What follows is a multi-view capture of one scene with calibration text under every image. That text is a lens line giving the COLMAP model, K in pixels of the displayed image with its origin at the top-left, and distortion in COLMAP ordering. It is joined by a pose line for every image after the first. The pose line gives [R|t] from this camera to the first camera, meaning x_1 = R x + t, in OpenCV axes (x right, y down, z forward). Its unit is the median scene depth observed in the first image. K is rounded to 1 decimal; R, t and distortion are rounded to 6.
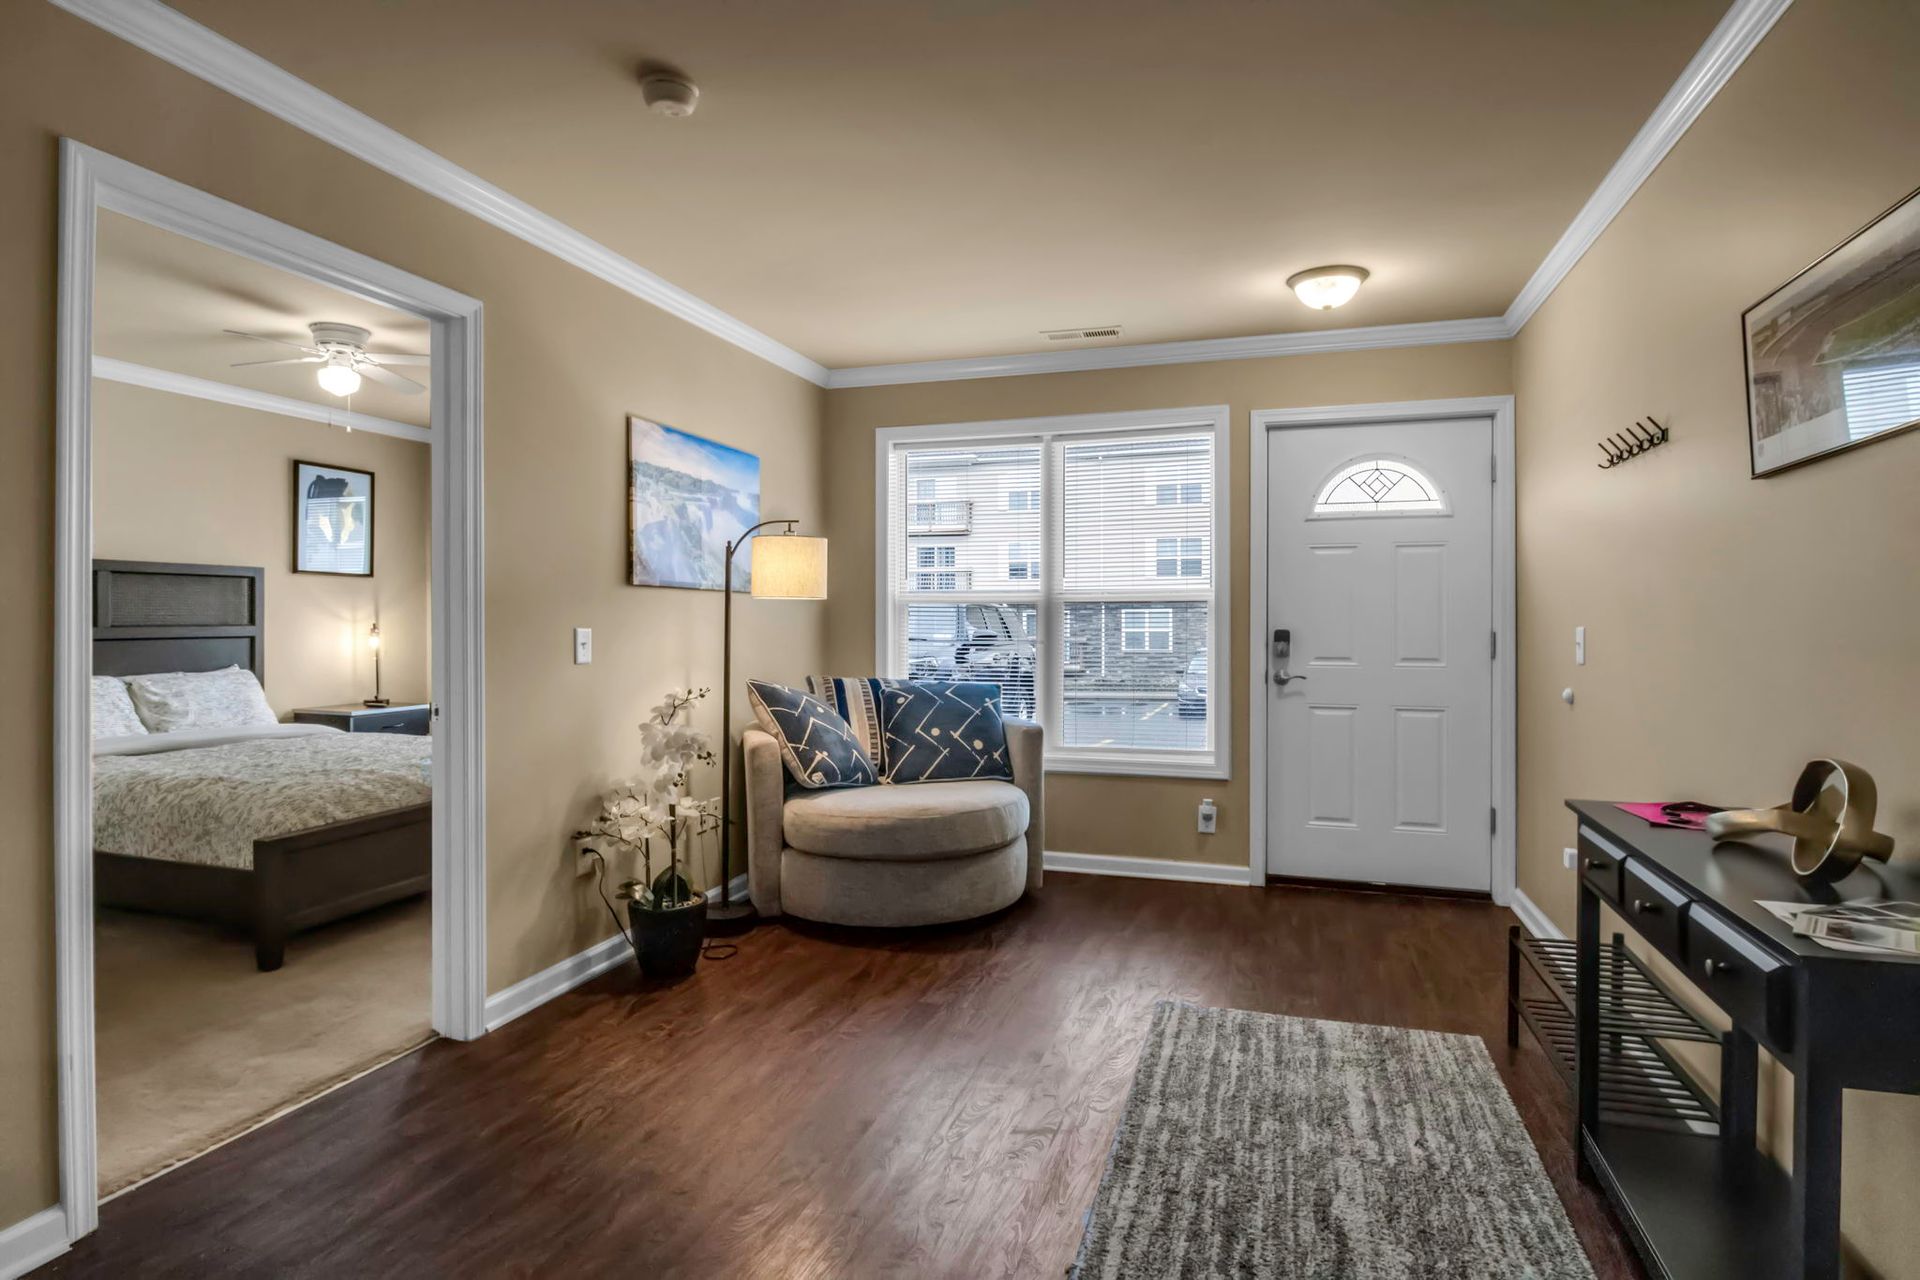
lens RADIAL K [[984.1, 0, 968.6], [0, 984.1, 632.9], [0, 0, 1]] dist [0.015924, -0.000073]
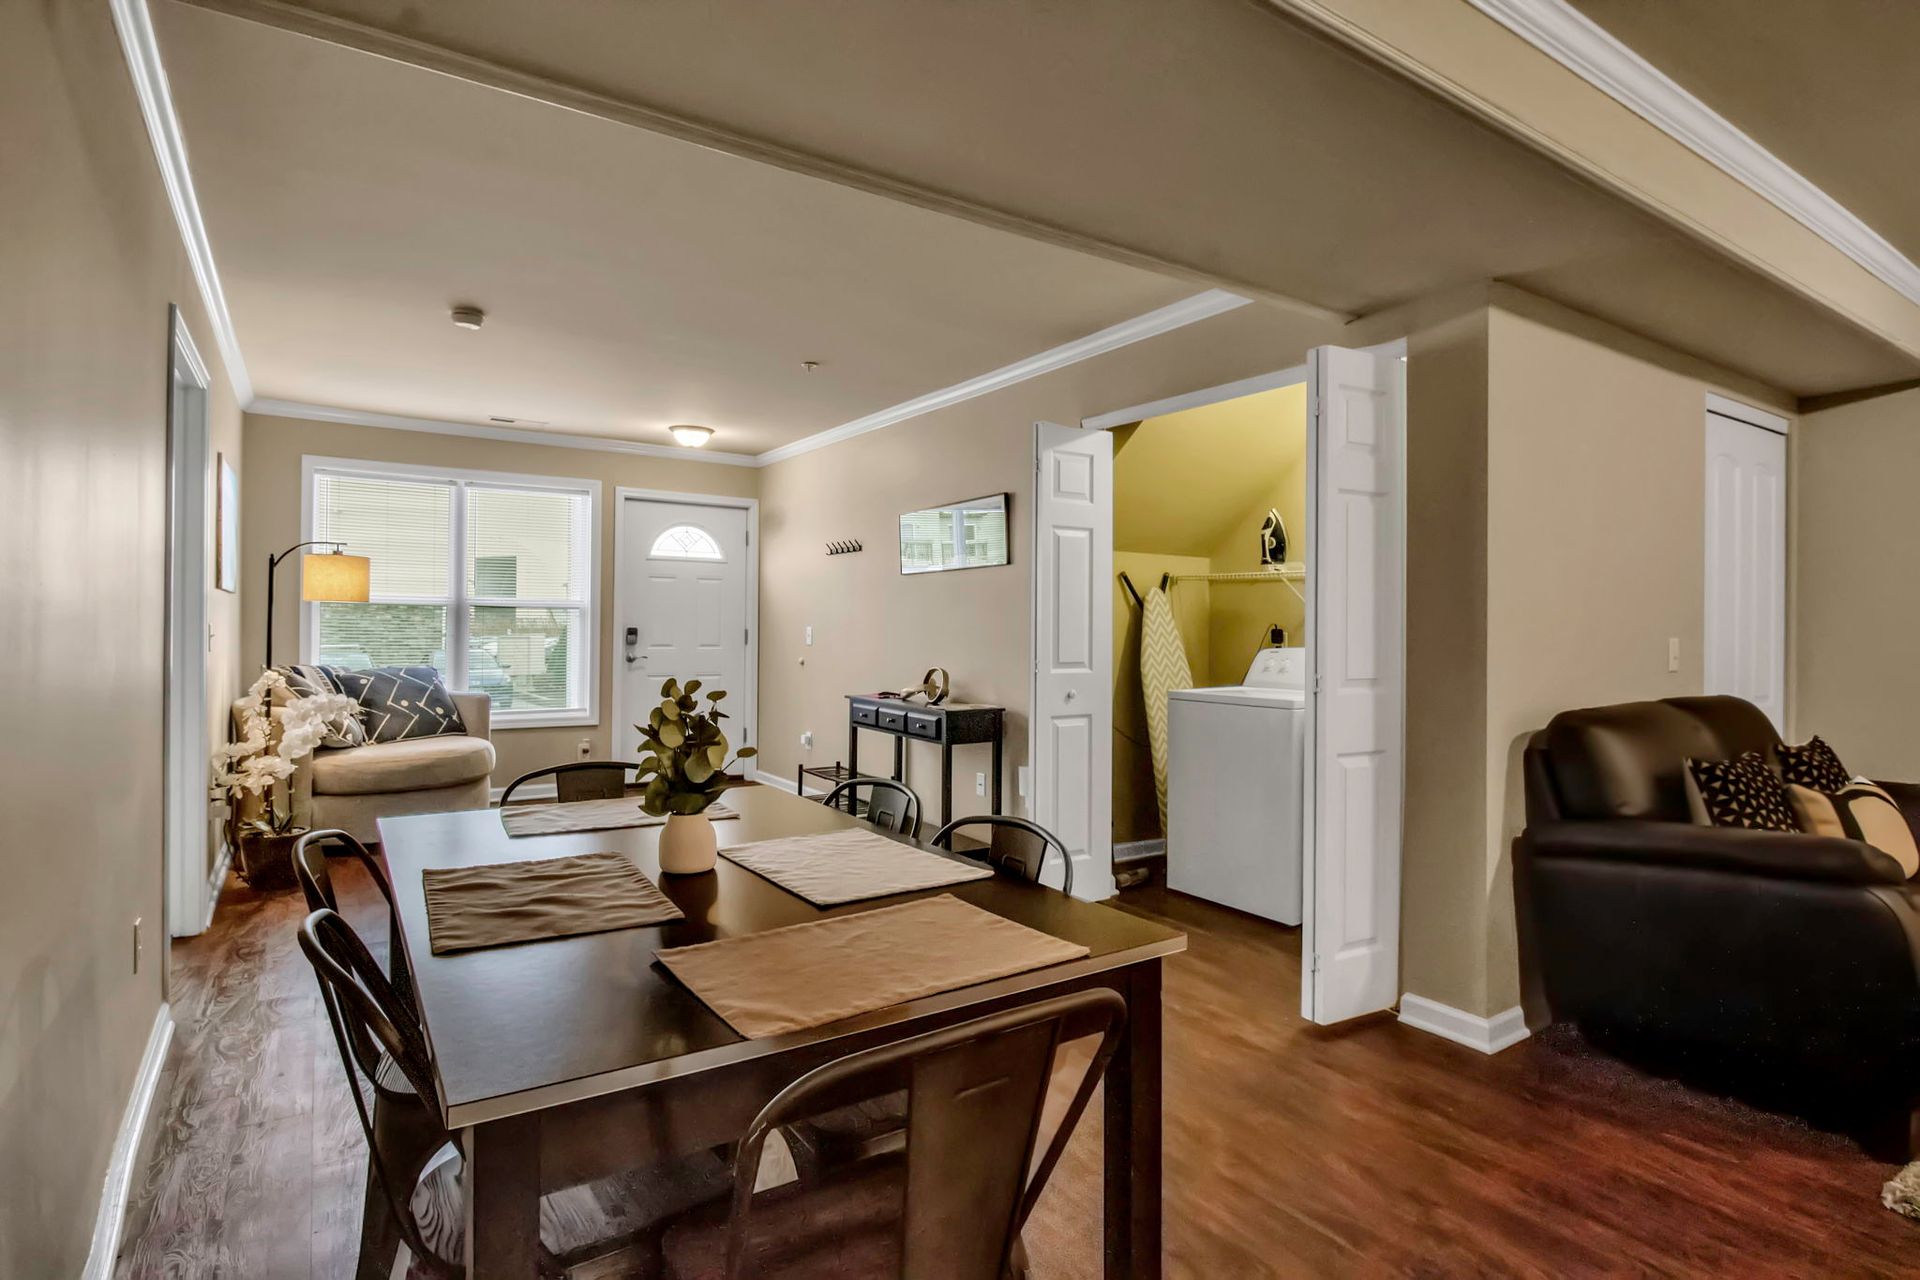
lens RADIAL K [[984.5, 0, 963.3], [0, 984.5, 628.6], [0, 0, 1]] dist [-0.000293, -0.000011]
pose [[0.627415, 0.004491, 0.778672, -0.595464], [-0.003644, 0.999989, -0.002832, 0.001542], [-0.778676, -0.001061, 0.627425, -0.414497]]
